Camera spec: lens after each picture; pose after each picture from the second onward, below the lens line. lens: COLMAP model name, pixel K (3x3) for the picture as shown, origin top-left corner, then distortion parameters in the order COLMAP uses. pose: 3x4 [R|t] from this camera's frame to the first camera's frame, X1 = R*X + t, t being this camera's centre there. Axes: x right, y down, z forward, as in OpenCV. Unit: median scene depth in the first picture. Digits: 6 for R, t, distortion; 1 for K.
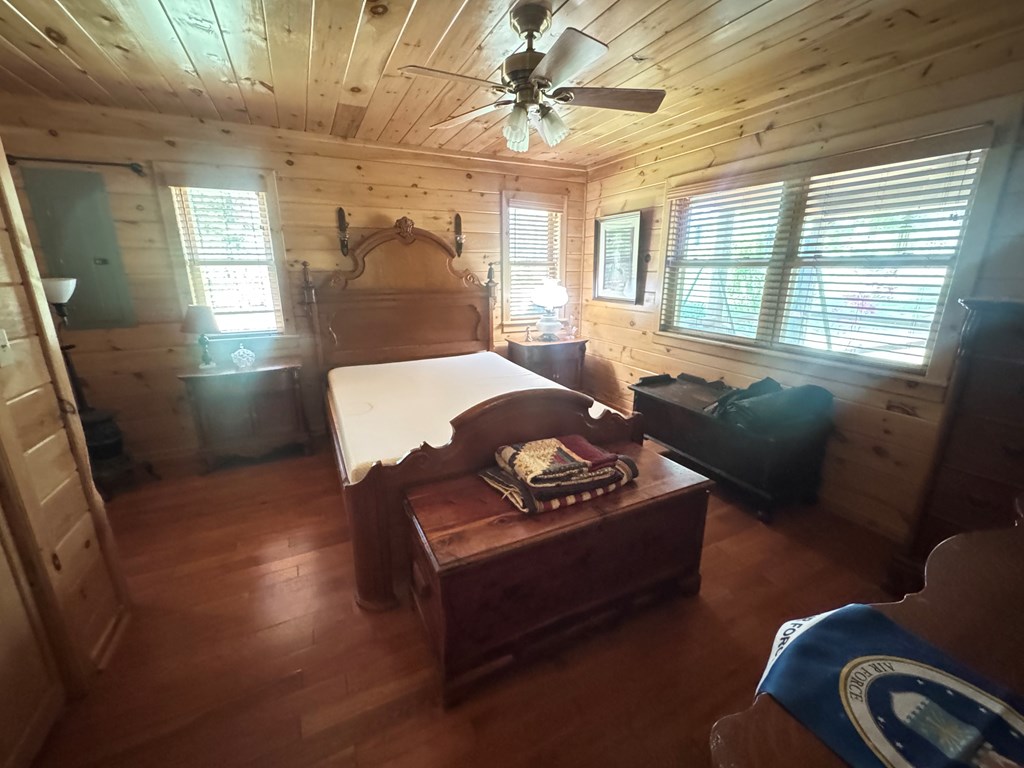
lens RADIAL K [[418.0, 0, 511.9], [0, 418.0, 382.0], [0, 0, 1]] dist [-0.002269, 0.000243]
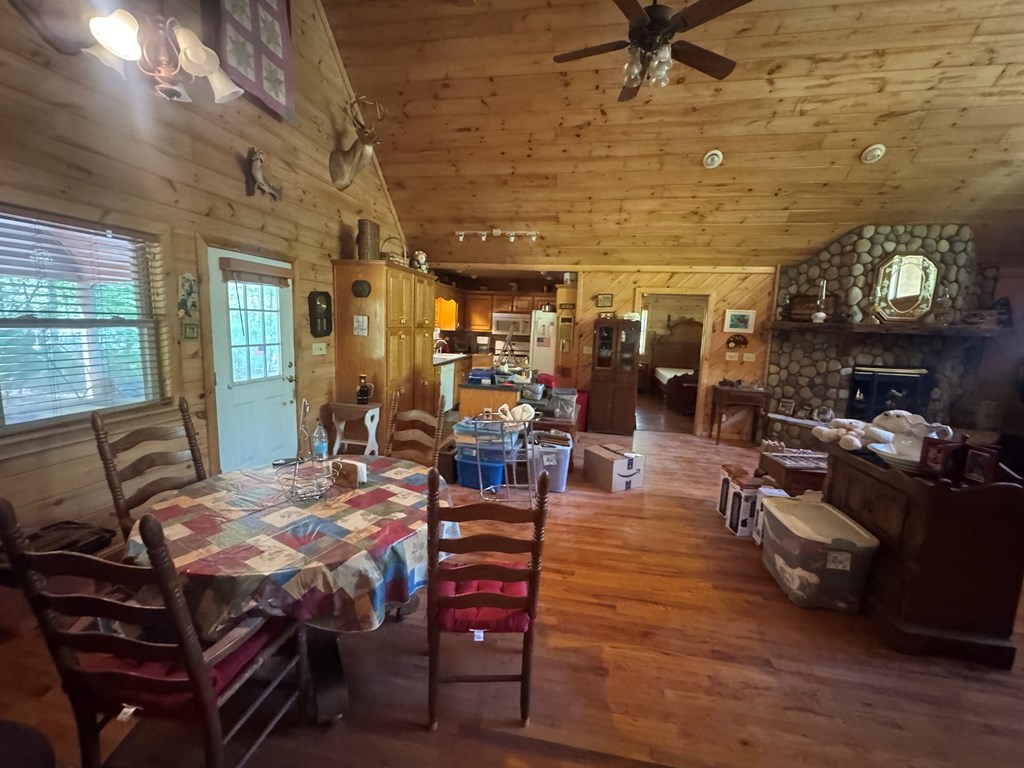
lens RADIAL K [[418.0, 0, 511.5], [0, 418.0, 382.3], [0, 0, 1]] dist [-0.002269, 0.000243]
pose [[0.798897, 0.107272, -0.591824, 0.491448], [-0.190146, 0.978547, -0.079307, 0.495033], [0.570621, 0.175891, 0.802156, -1.900042]]
